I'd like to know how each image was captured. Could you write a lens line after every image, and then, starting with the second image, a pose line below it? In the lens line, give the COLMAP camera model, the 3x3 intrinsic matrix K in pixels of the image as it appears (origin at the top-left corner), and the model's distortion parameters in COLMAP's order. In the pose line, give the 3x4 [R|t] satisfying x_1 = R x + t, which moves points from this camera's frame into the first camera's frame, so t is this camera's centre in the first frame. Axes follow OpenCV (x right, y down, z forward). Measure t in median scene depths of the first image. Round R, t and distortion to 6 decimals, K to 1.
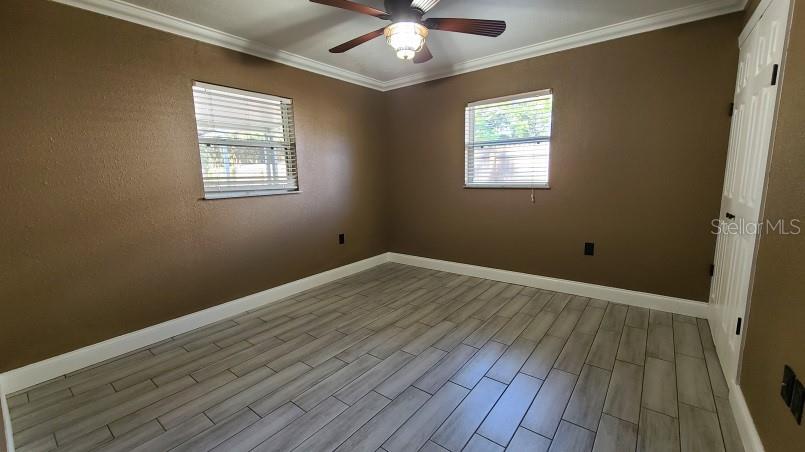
lens RADIAL K [[330.2, 0, 400.9], [0, 330.2, 224.5], [0, 0, 1]] dist [-0.000466, -0.000301]
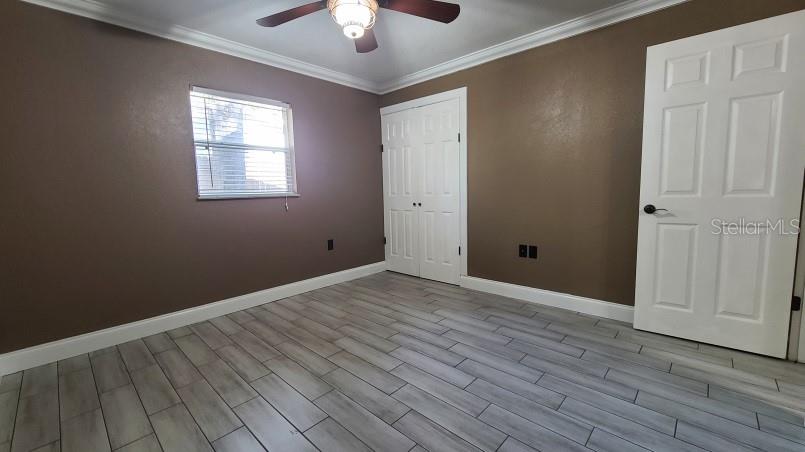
lens RADIAL K [[330.2, 0, 402.3], [0, 330.2, 225.8], [0, 0, 1]] dist [-0.000466, -0.000301]
pose [[0.090698, -0.089339, 0.991863, -0.606251], [0.171012, 0.982571, 0.072865, -0.038321], [-0.981085, 0.163012, 0.104395, 0.599512]]
